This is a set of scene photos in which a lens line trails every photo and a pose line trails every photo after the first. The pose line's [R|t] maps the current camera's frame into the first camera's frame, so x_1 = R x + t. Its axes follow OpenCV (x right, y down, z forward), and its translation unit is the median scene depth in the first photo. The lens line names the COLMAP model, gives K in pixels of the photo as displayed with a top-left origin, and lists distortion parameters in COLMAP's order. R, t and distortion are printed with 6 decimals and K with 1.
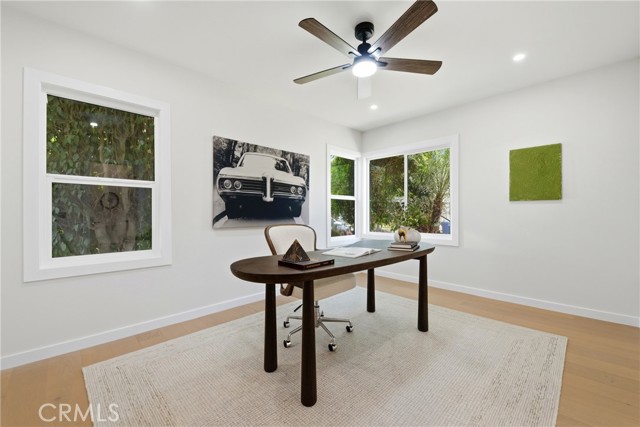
lens RADIAL K [[265.0, 0, 320.3], [0, 265.0, 213.5], [0, 0, 1]] dist [0.008746, -0.003284]
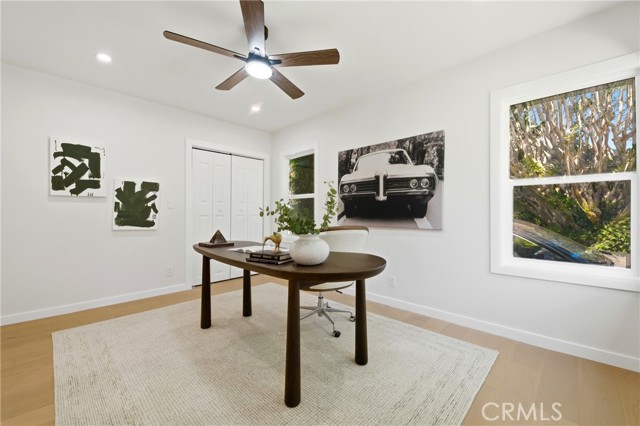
lens RADIAL K [[260.3, 0, 317.7], [0, 260.3, 211.8], [0, 0, 1]] dist [0.002807, -0.000262]
pose [[0.005927, -0.001945, -0.999981, 0.709321], [-0.001653, 0.999997, -0.001955, -0.003720], [0.999981, 0.001665, 0.005924, 0.752876]]
